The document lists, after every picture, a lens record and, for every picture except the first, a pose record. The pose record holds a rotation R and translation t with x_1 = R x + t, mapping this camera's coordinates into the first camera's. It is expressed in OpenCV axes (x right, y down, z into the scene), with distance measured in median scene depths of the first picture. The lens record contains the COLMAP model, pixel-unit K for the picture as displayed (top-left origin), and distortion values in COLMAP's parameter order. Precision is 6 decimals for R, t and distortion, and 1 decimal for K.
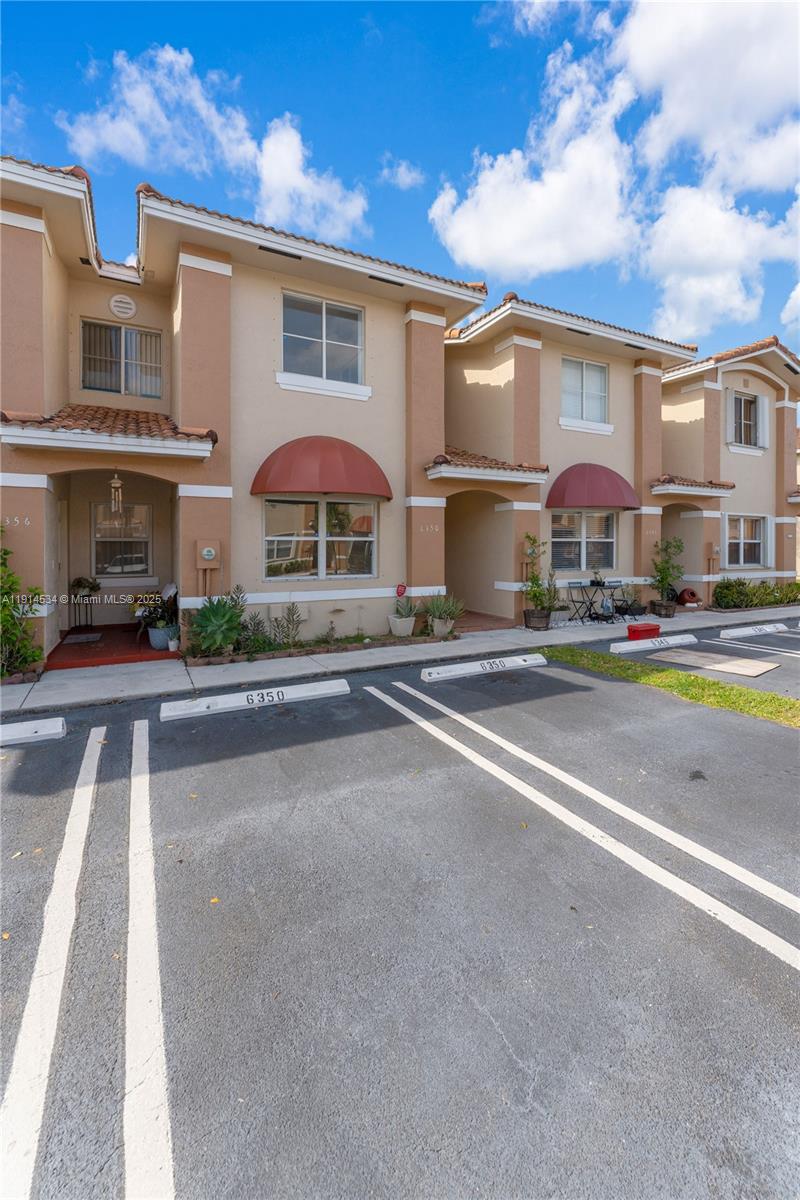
lens RADIAL K [[504.9, 0, 399.3], [0, 504.9, 550.7], [0, 0, 1]] dist [0.001155, 0.000188]
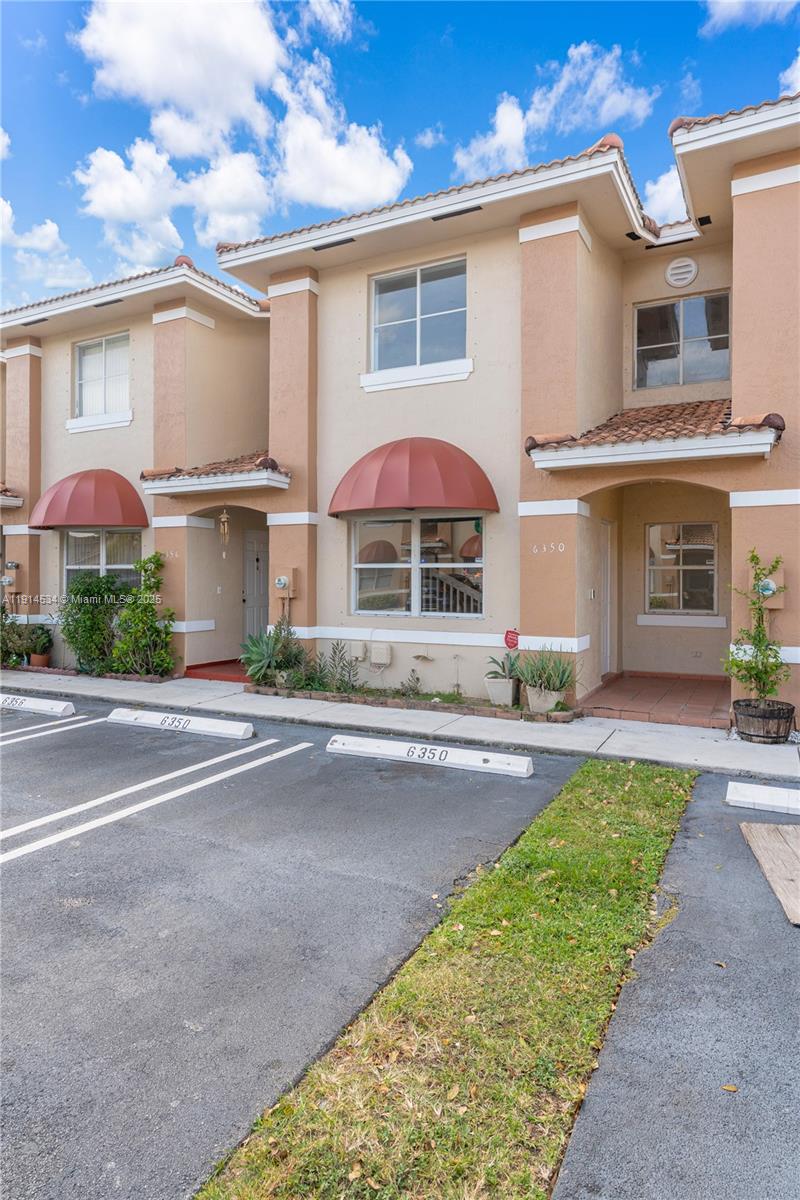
lens RADIAL K [[674.3, 0, 401.1], [0, 674.3, 577.7], [0, 0, 1]] dist [-0.003682, -0.000500]
pose [[0.591543, 0.004096, -0.806263, 0.689797], [-0.010153, 0.999946, -0.002369, -0.002025], [0.806209, 0.009588, 0.591553, 0.348916]]
